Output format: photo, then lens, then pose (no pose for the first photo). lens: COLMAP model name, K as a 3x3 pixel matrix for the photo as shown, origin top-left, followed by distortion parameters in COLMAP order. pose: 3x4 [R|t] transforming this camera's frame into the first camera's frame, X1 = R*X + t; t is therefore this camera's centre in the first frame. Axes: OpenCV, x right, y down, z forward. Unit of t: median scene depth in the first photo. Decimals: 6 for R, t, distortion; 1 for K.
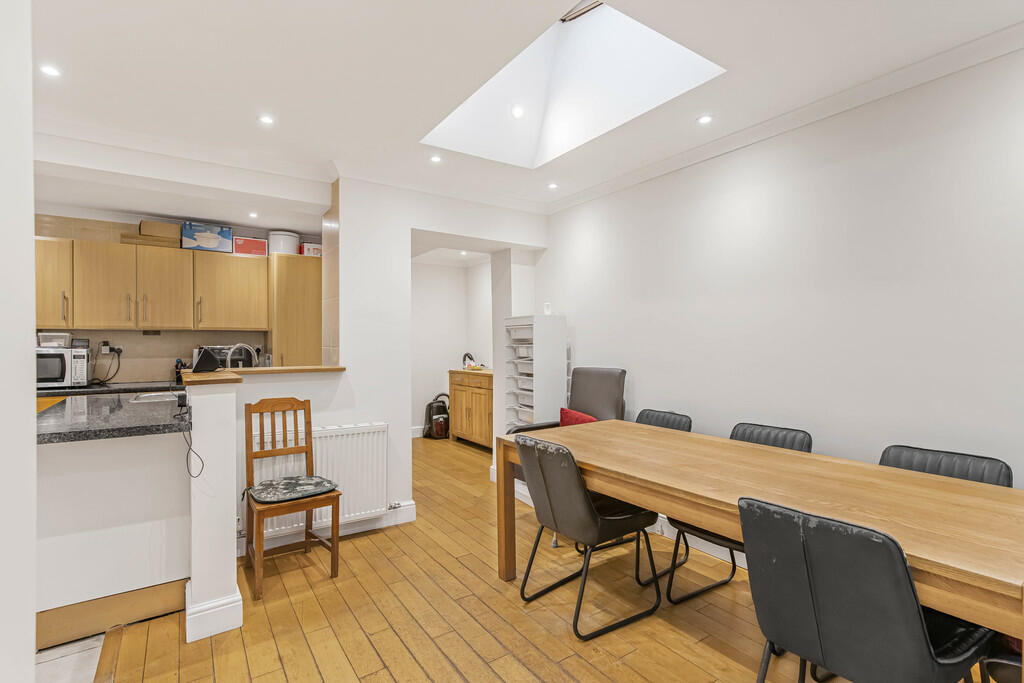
lens RADIAL K [[460.4, 0, 510.5], [0, 460.4, 345.6], [0, 0, 1]] dist [-0.001562, -0.000462]
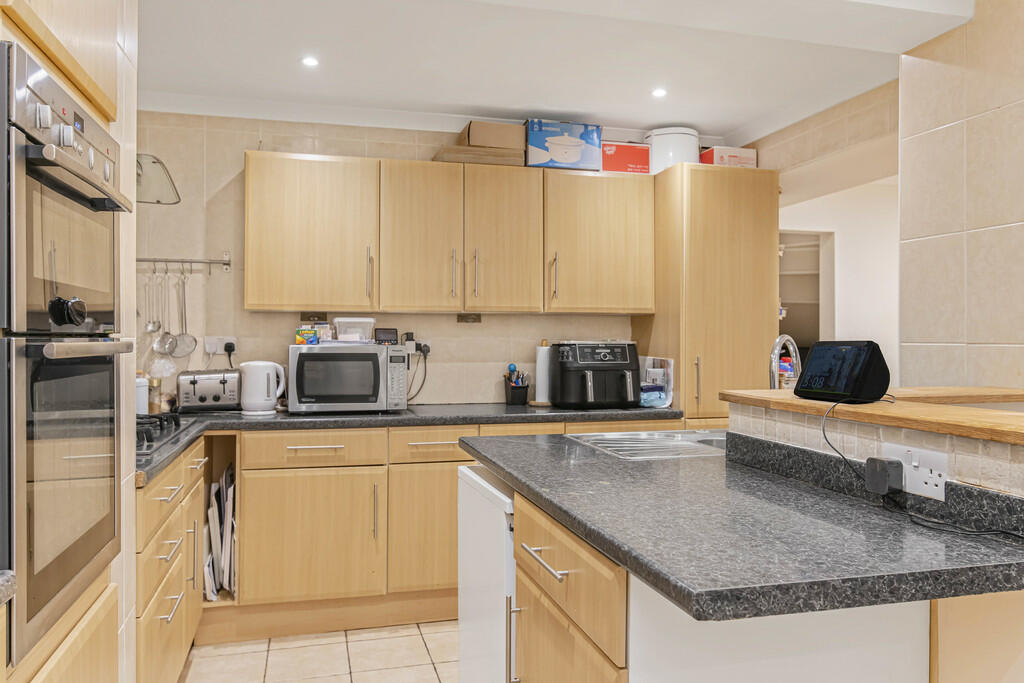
lens RADIAL K [[721.4, 0, 509.1], [0, 721.4, 337.4], [0, 0, 1]] dist [-0.010759, -0.004438]
pose [[0.948090, 0.005115, -0.317962, -0.462370], [-0.006888, 0.999966, -0.004453, 0.000014], [0.317928, 0.006412, 0.948093, 0.168201]]
